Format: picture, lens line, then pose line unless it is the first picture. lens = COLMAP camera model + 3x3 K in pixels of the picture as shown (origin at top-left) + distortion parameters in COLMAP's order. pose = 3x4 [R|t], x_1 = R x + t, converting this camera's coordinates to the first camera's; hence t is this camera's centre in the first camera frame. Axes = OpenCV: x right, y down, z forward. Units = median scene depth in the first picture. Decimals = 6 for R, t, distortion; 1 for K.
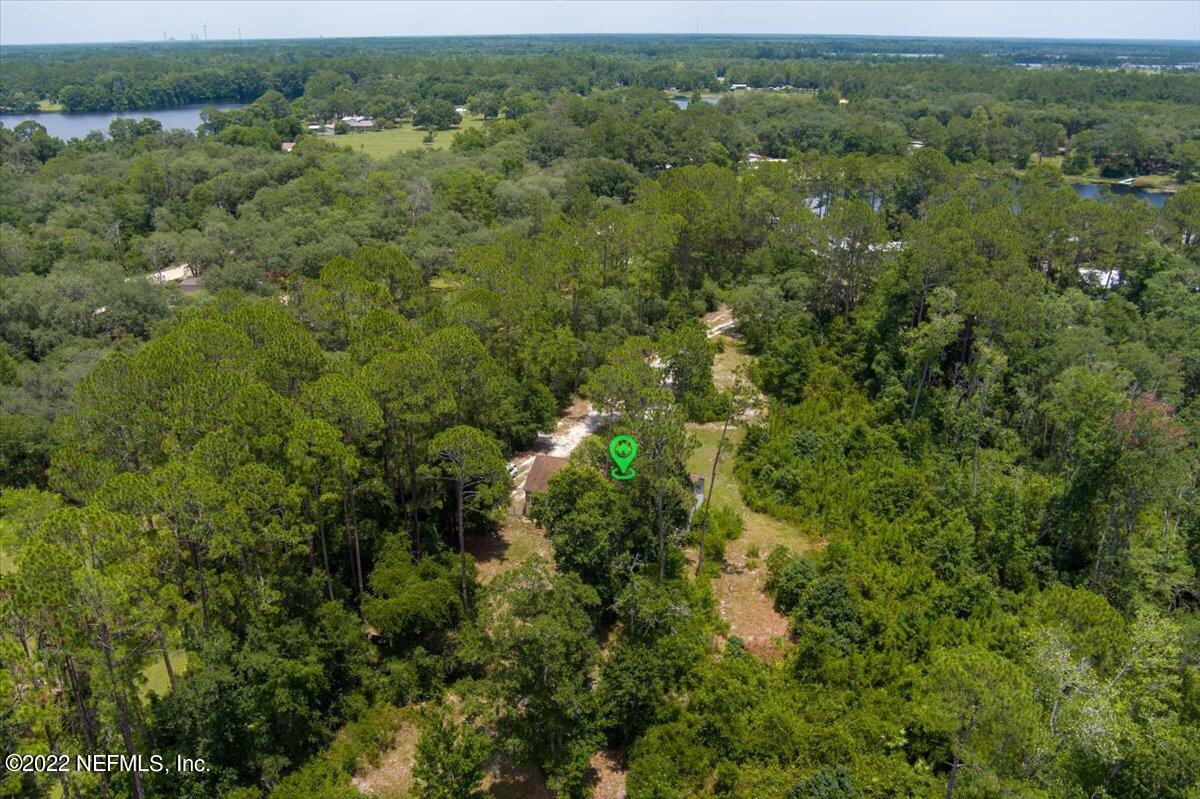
lens RADIAL K [[987.1, 0, 598.2], [0, 987.1, 408.9], [0, 0, 1]] dist [-0.066178, 0.006082]
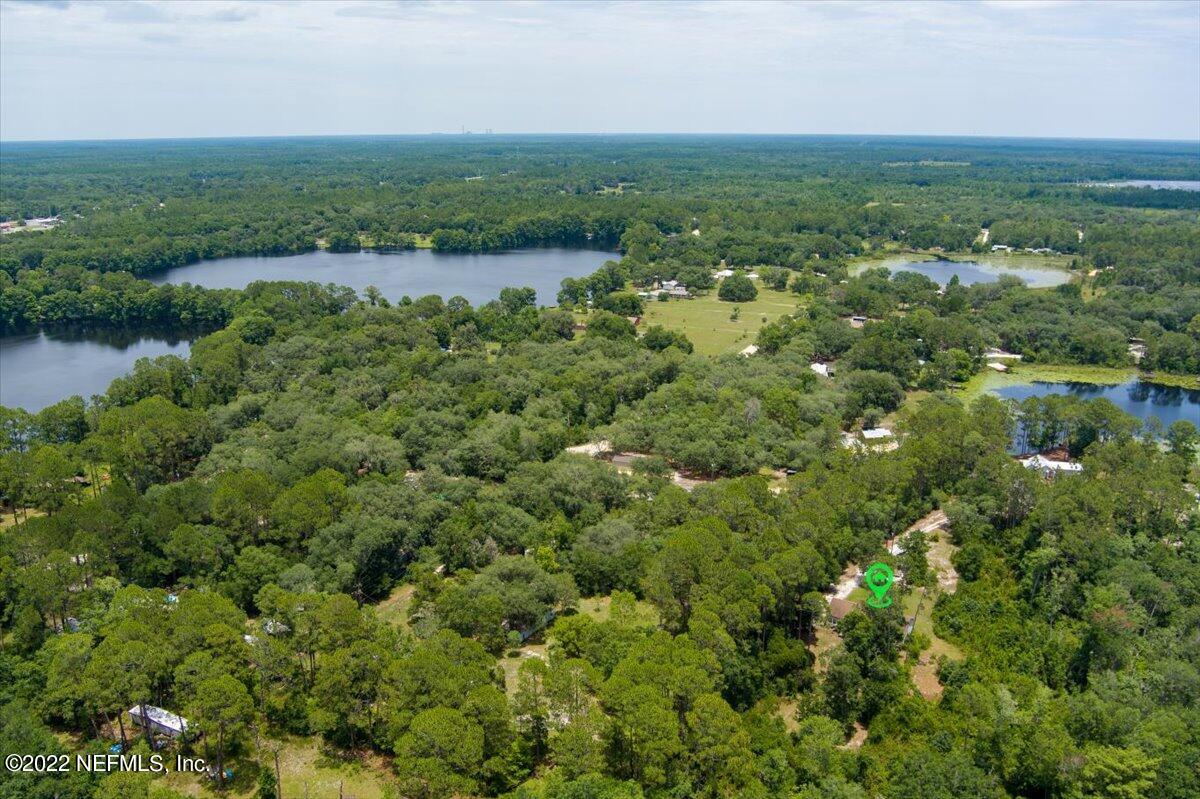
lens RADIAL K [[987.1, 0, 596.5], [0, 987.1, 396.6], [0, 0, 1]] dist [-0.066178, 0.006082]
pose [[0.965076, 0.072750, -0.251667, -0.046164], [-0.098198, 0.991083, -0.090066, -0.122240], [0.242871, 0.111634, 0.963614, -1.031180]]
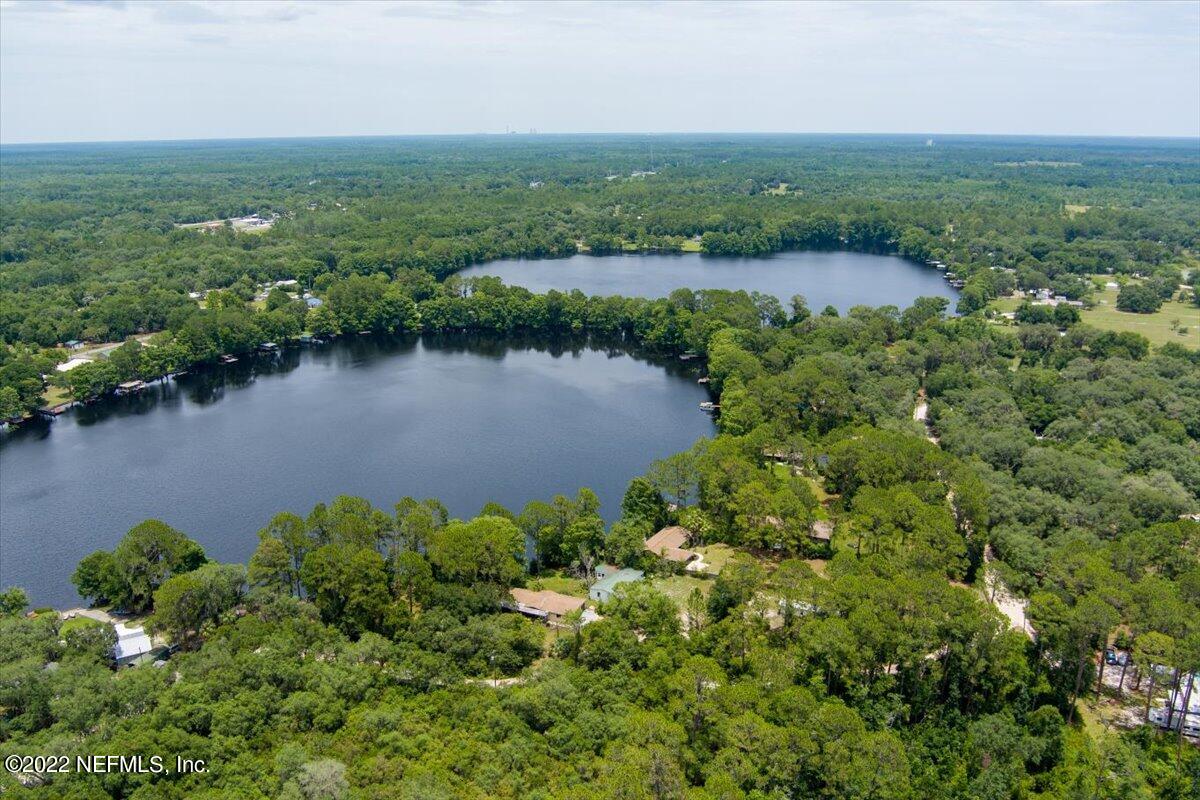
lens RADIAL K [[987.1, 0, 600.5], [0, 987.1, 405.9], [0, 0, 1]] dist [-0.066178, 0.006082]
pose [[0.956221, 0.080319, -0.281409, -1.849020], [-0.106098, 0.991325, -0.077580, -0.037345], [0.272737, 0.104040, 0.956447, -1.220668]]
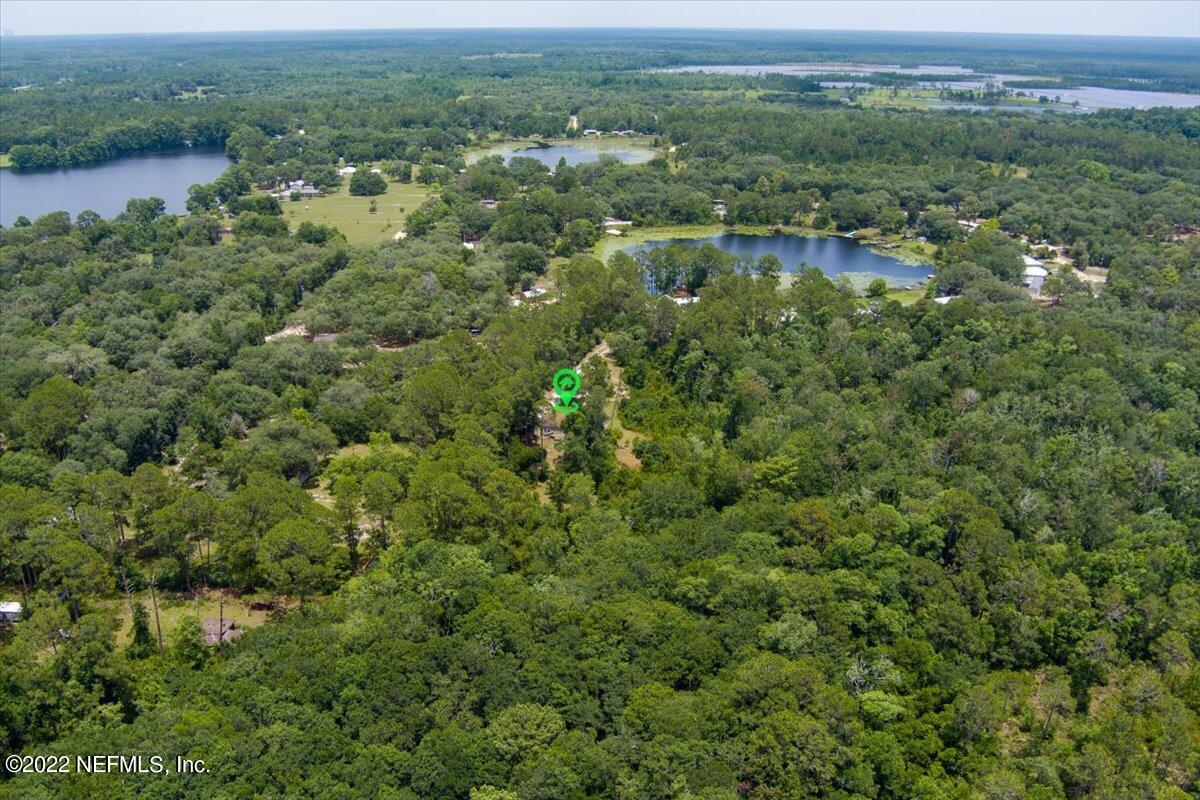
lens RADIAL K [[987.1, 0, 604.2], [0, 987.1, 400.9], [0, 0, 1]] dist [-0.066178, 0.006082]
pose [[0.987589, -0.051992, 0.148209, -0.252654], [0.052060, 0.998638, 0.003423, 0.012720], [-0.148185, 0.004336, 0.988950, -1.407832]]
